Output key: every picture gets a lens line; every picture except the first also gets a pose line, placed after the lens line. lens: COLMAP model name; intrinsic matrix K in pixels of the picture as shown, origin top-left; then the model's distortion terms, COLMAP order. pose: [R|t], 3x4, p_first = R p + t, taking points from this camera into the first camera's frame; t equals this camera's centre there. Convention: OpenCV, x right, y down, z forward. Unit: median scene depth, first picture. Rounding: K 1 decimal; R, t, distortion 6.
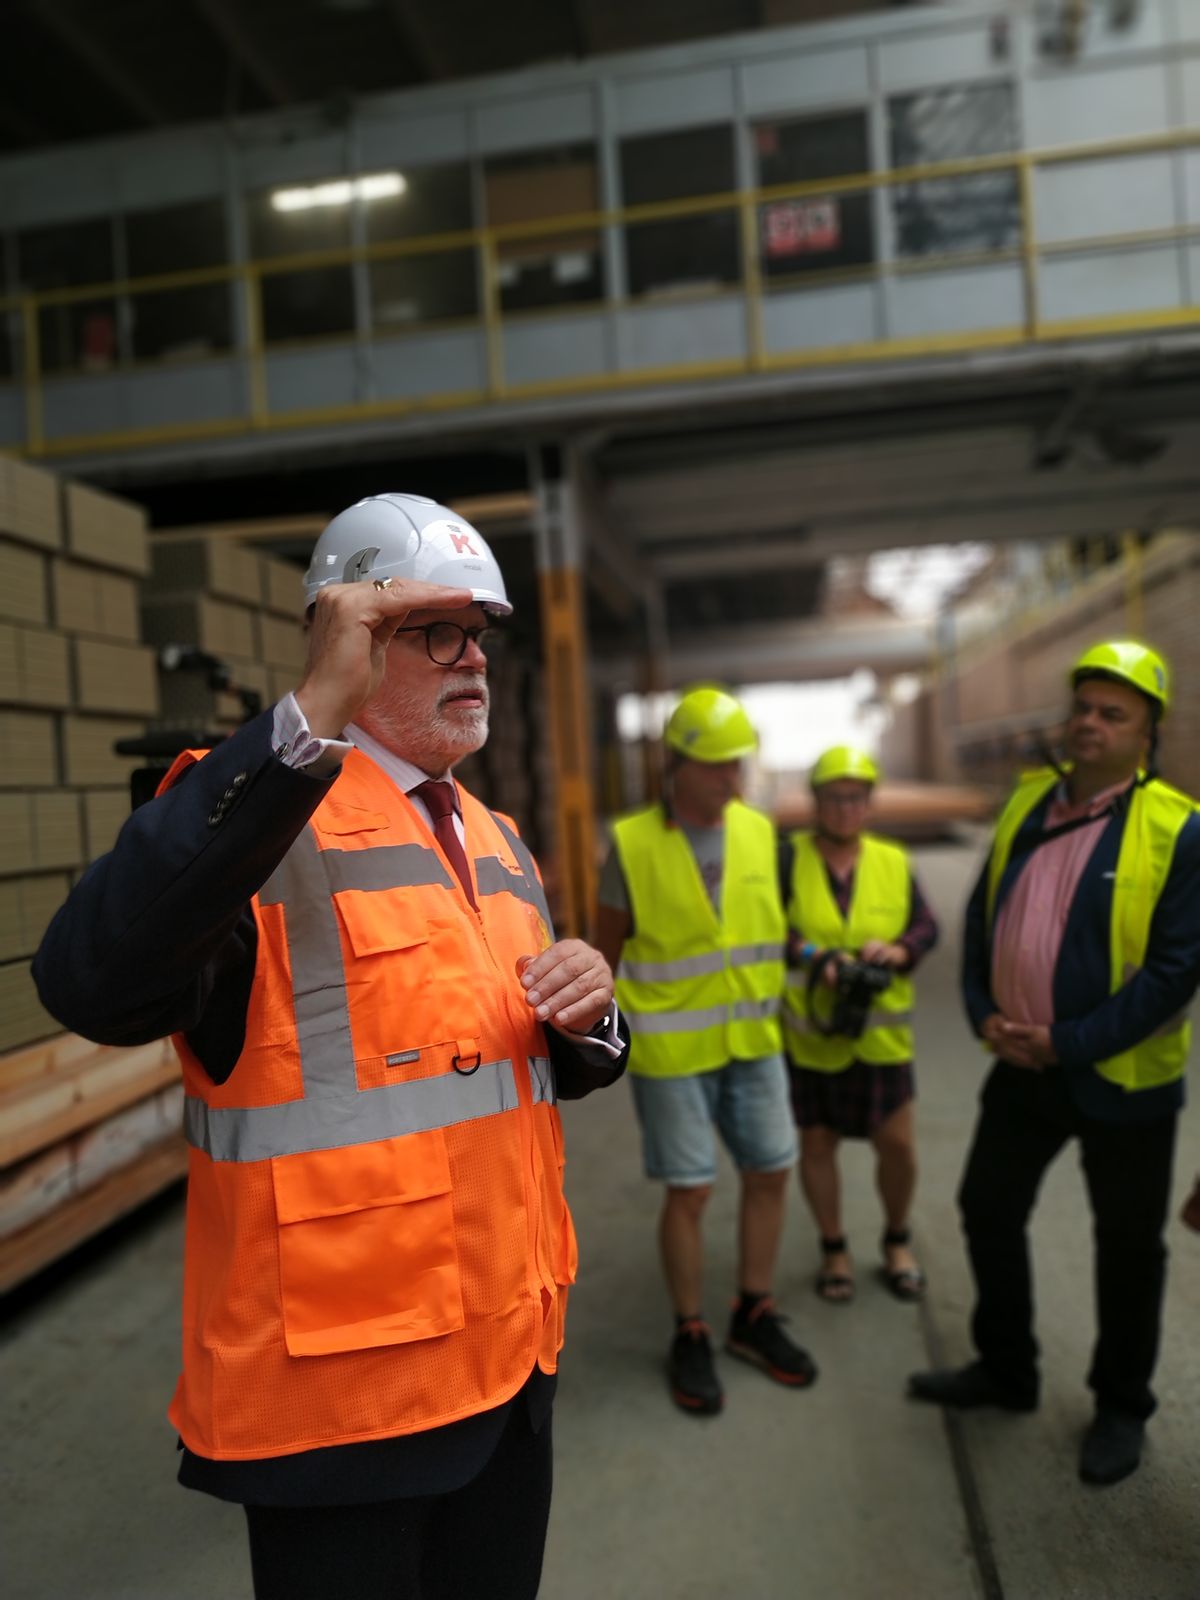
lens RADIAL K [[1122.1, 0, 596.2], [0, 1122.1, 783.9], [0, 0, 1]] dist [0.048721, -0.076475]
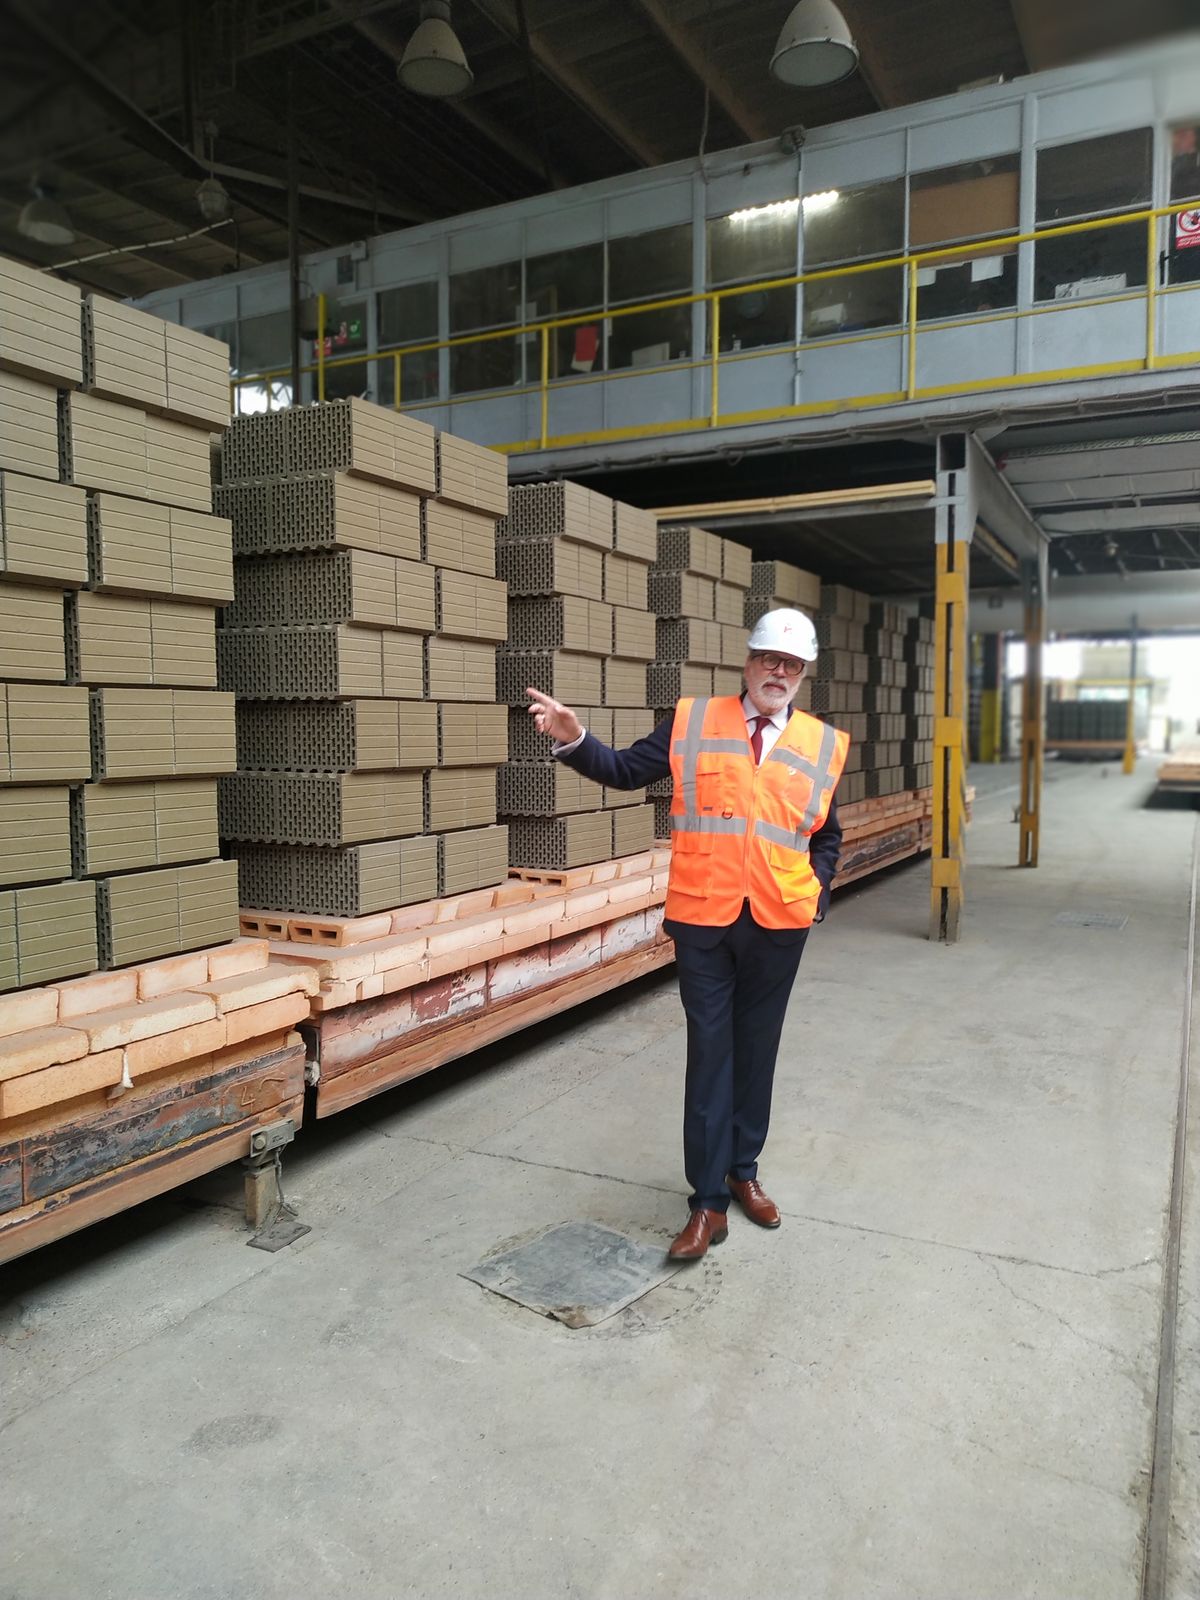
lens RADIAL K [[1122.1, 0, 596.2], [0, 1122.1, 783.9], [0, 0, 1]] dist [0.048721, -0.076475]
pose [[0.946711, 0.080684, -0.311816, 0.002792], [-0.060054, 0.995357, 0.075222, -0.002844], [0.316437, -0.052488, 0.947160, -0.231069]]
